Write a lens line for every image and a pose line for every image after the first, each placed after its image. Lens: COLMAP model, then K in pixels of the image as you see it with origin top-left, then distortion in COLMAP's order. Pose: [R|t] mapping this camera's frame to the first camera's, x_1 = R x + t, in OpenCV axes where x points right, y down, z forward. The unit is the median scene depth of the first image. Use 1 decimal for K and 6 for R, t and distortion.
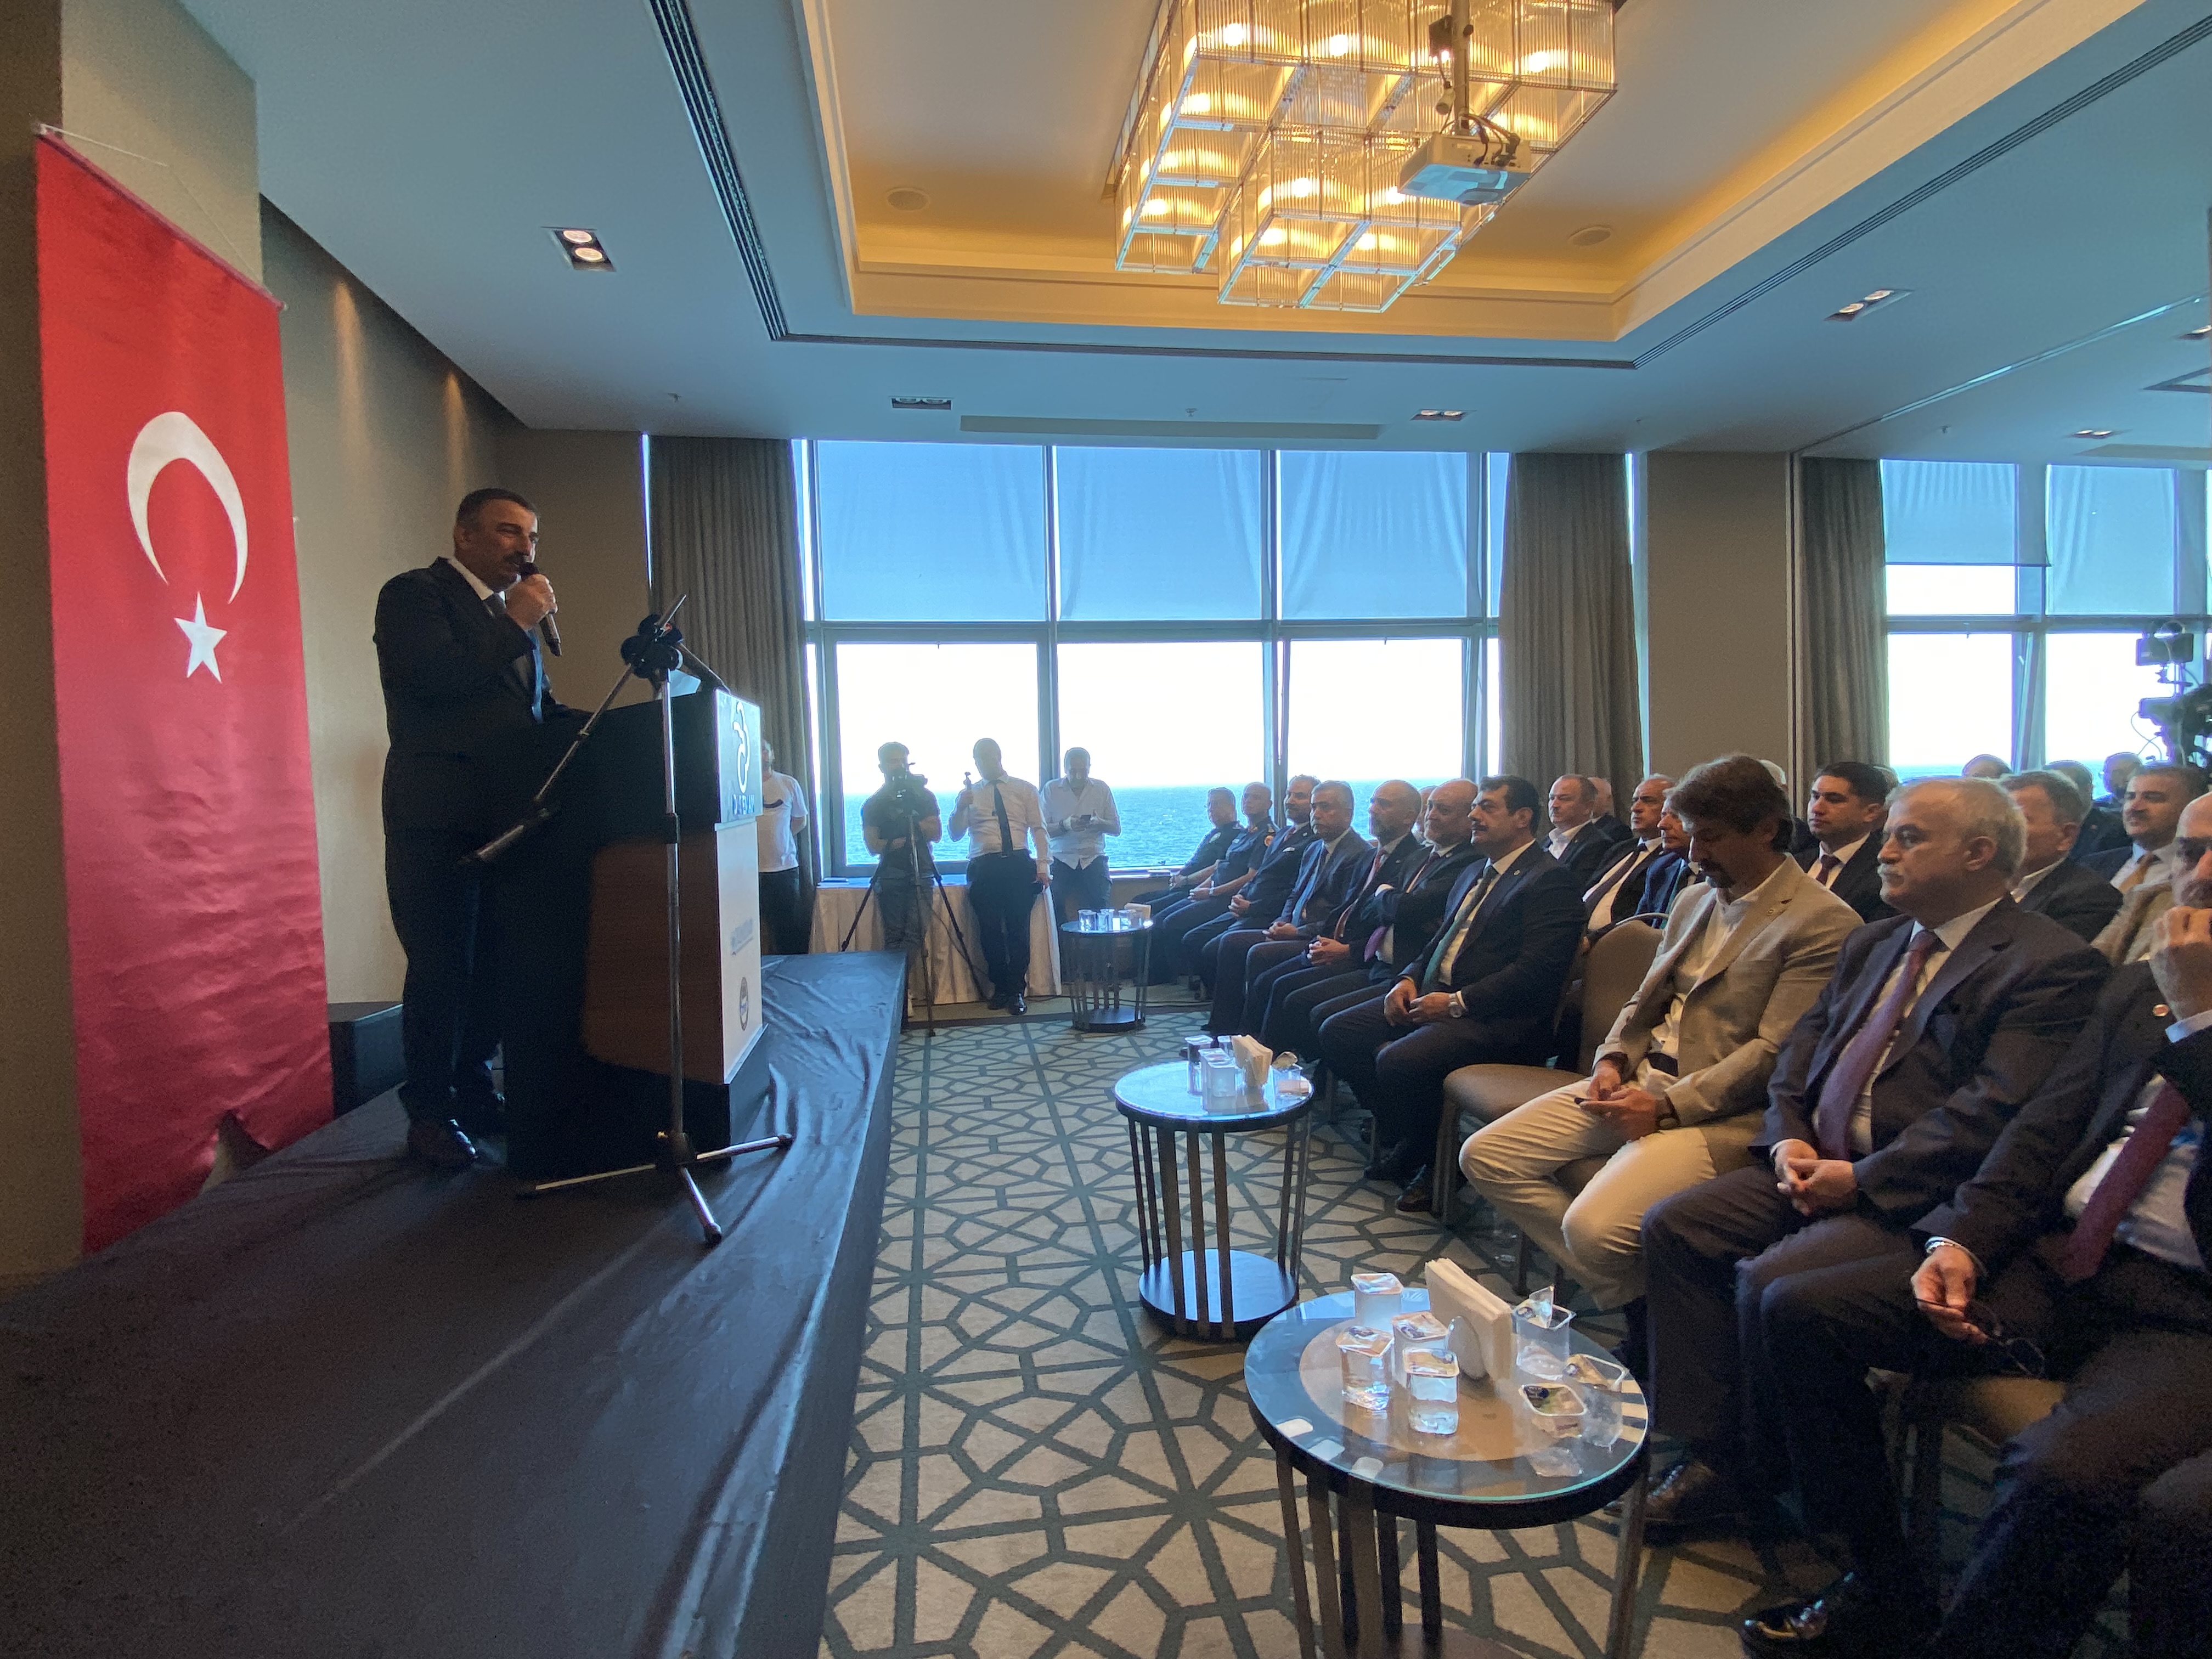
lens RADIAL K [[1158.1, 0, 1110.7], [0, 1158.1, 817.4], [0, 0, 1]] dist [-0.000386, -0.001004]
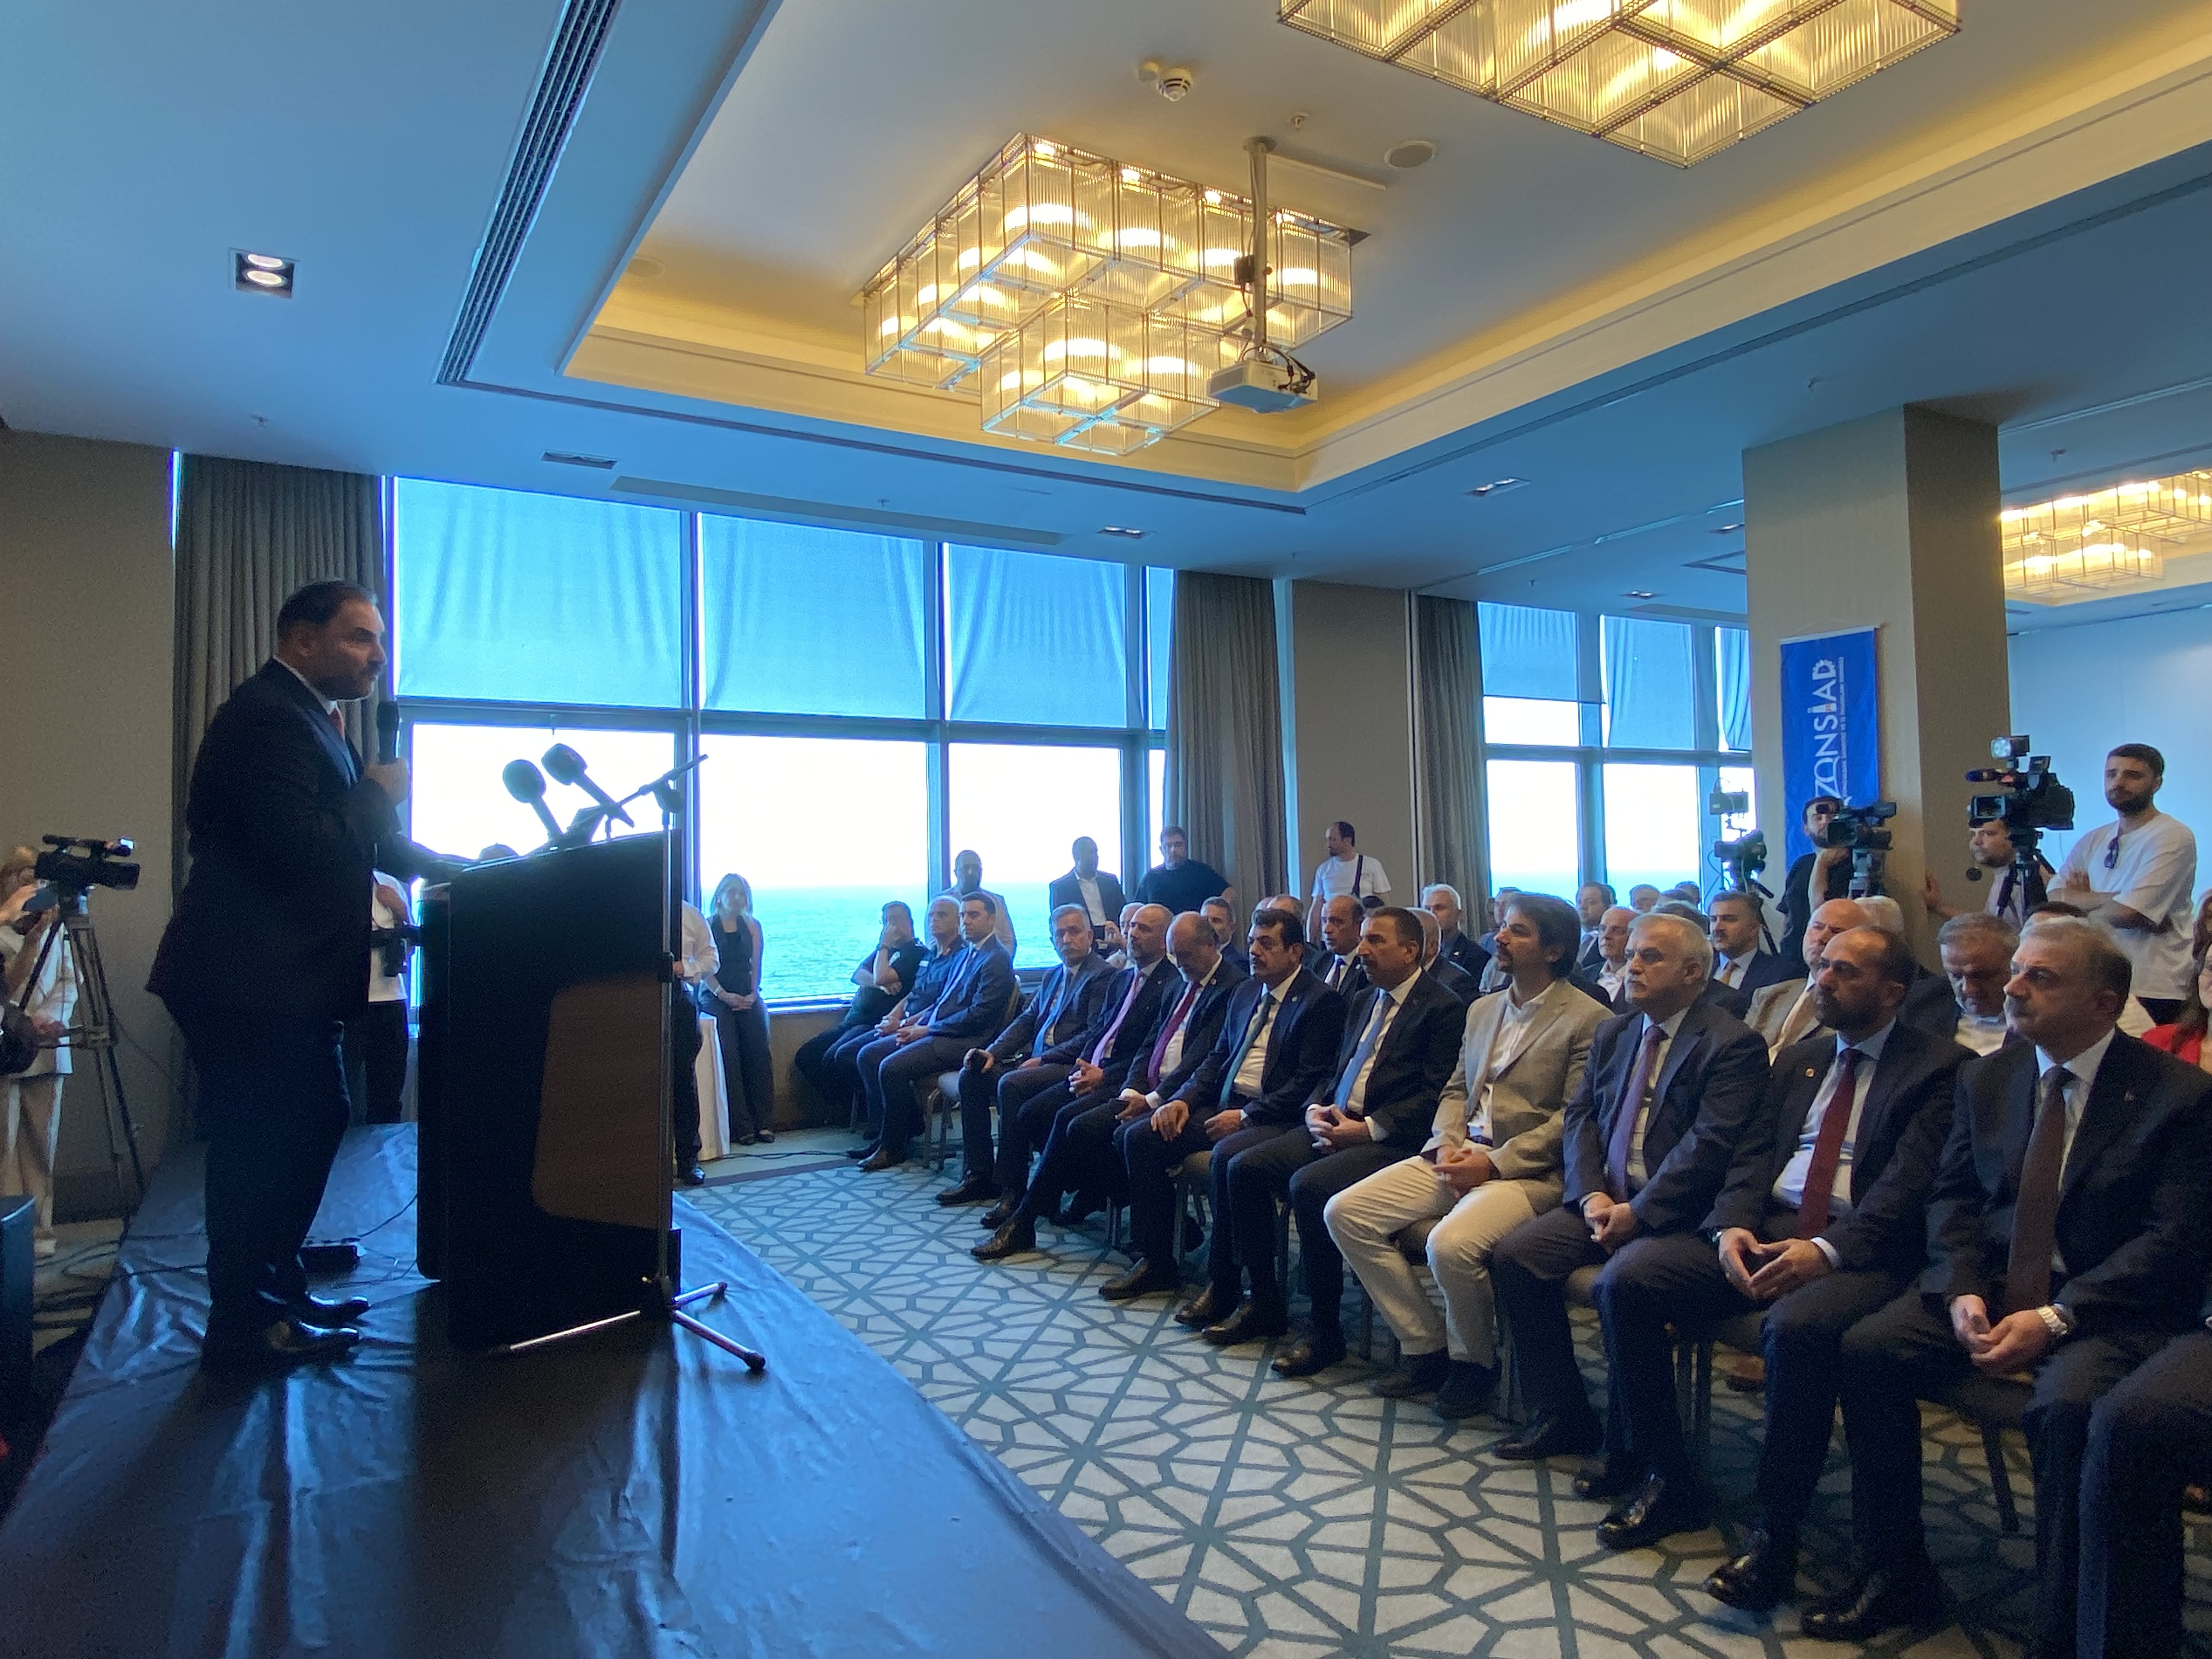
lens RADIAL K [[1396.8, 0, 1174.6], [0, 1396.8, 809.4], [0, 0, 1]] dist [-0.007859, -0.009340]
pose [[0.917958, 0.025119, 0.395881, -0.145485], [0.008938, 0.996430, -0.083951, -0.006860], [-0.396576, 0.080602, 0.914457, -0.094347]]
